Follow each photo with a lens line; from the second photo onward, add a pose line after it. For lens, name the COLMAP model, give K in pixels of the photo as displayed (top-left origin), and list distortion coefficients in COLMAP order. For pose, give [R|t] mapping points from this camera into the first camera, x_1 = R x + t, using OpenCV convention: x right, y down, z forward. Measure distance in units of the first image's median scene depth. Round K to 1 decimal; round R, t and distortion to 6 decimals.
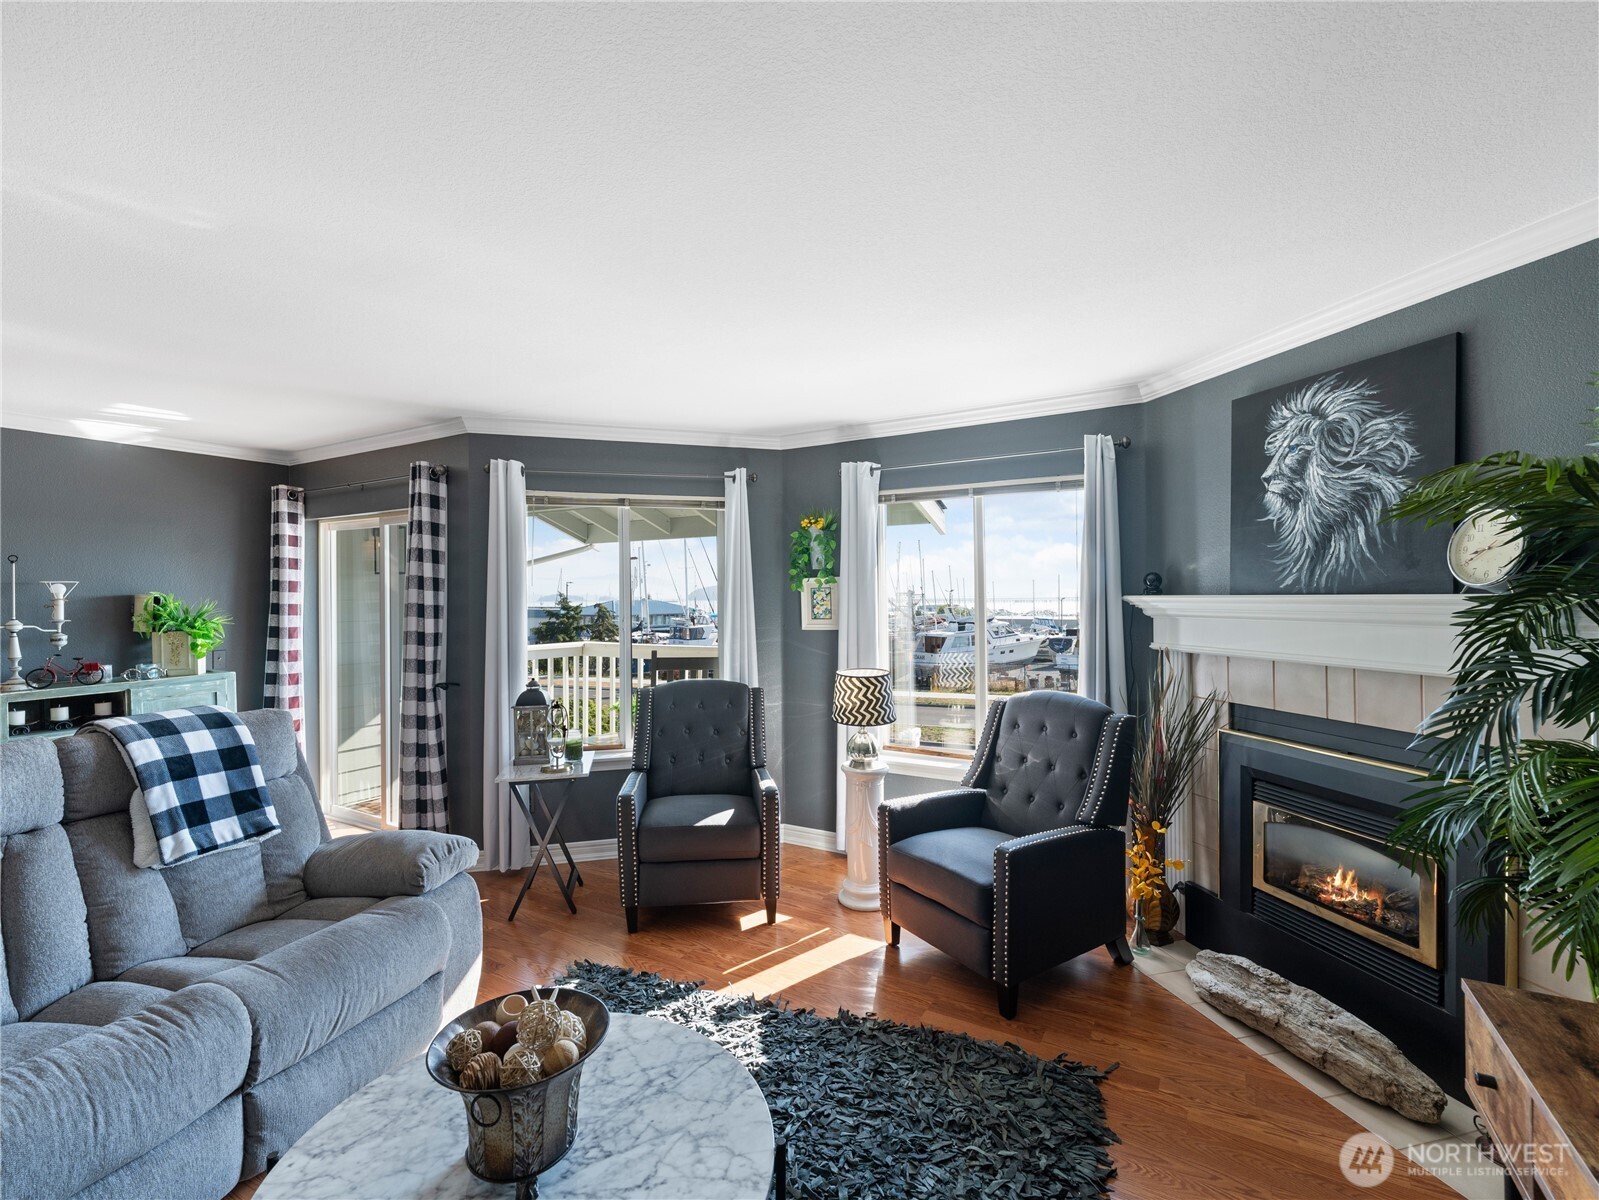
lens RADIAL K [[733.9, 0, 802.0], [0, 733.9, 592.2], [0, 0, 1]] dist [-0.000580, 0.000064]
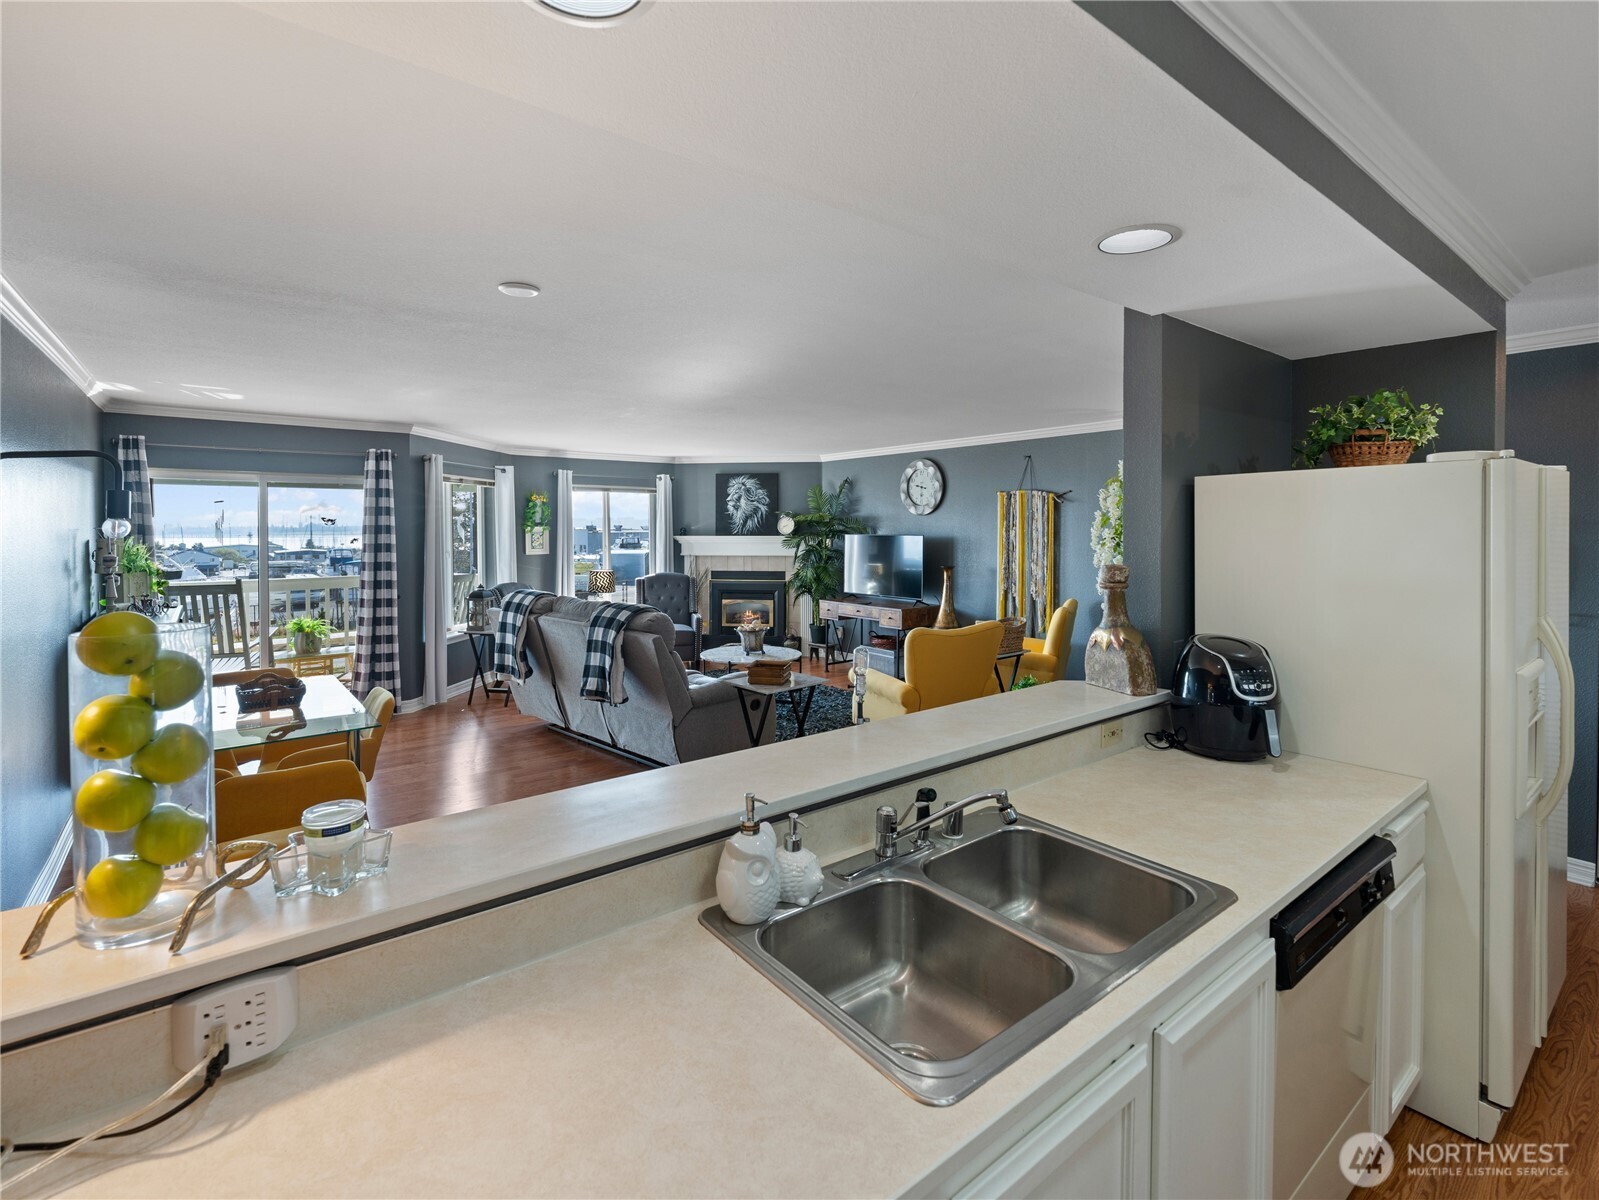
lens RADIAL K [[733.9, 0, 802.0], [0, 733.9, 592.2], [0, 0, 1]] dist [-0.000580, 0.000064]
pose [[0.376022, -0.072368, 0.923781, -2.349576], [-0.006781, 0.996704, 0.080840, -0.013635], [-0.926586, -0.036662, 0.374292, -0.565256]]
